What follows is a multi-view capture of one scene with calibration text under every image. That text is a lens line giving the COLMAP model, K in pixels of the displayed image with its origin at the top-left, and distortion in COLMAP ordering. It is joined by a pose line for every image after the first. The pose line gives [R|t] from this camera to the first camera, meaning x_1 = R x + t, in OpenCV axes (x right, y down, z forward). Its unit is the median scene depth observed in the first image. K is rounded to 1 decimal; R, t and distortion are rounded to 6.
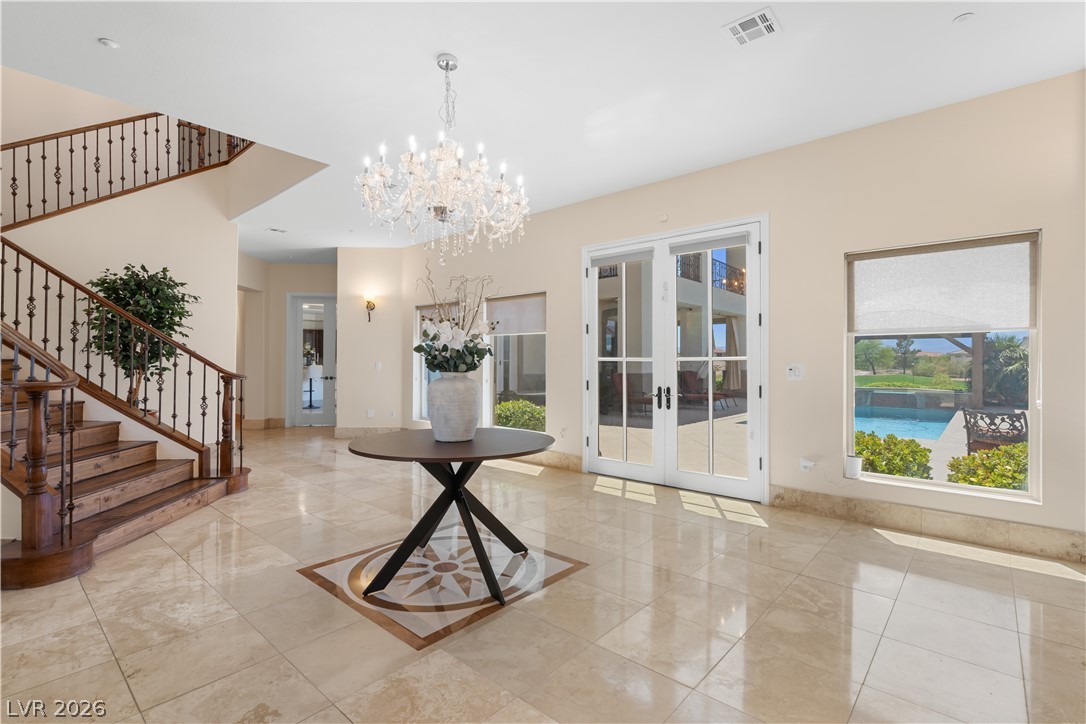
lens RADIAL K [[503.5, 0, 547.6], [0, 503.5, 362.7], [0, 0, 1]] dist [-0.000187, -0.000920]
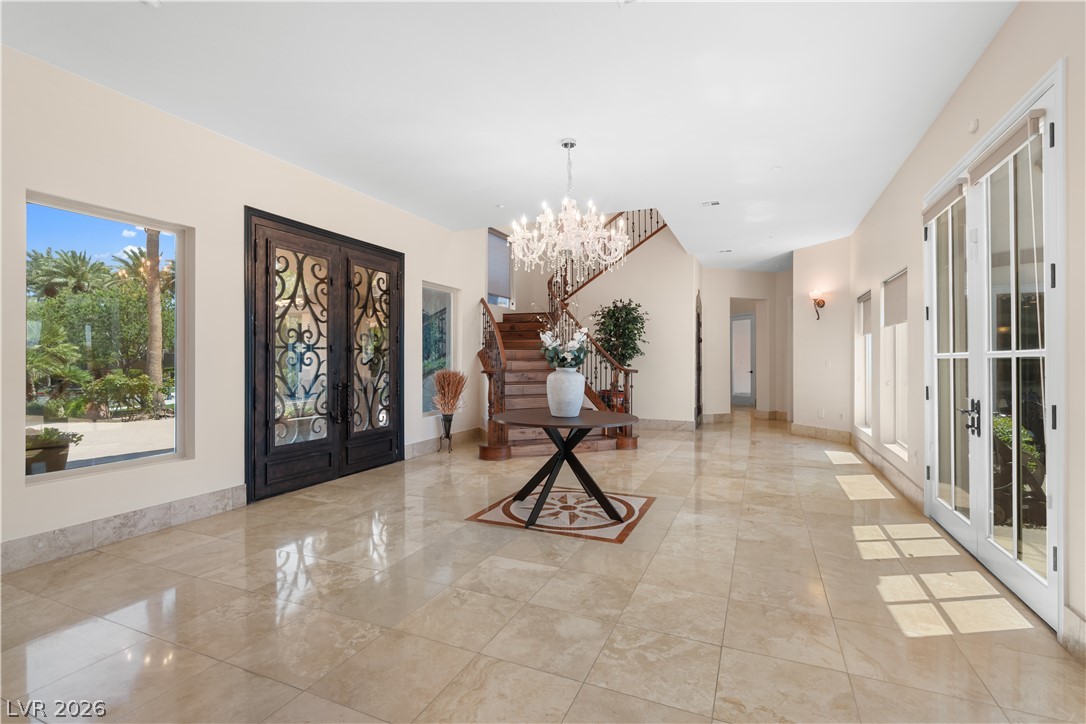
lens RADIAL K [[503.5, 0, 542.0], [0, 503.5, 359.8], [0, 0, 1]] dist [-0.000187, -0.000920]
pose [[0.298159, -0.004331, -0.954506, 0.771003], [-0.000250, 0.999989, -0.004616, 0.003819], [0.954516, 0.001615, 0.298155, 0.362868]]
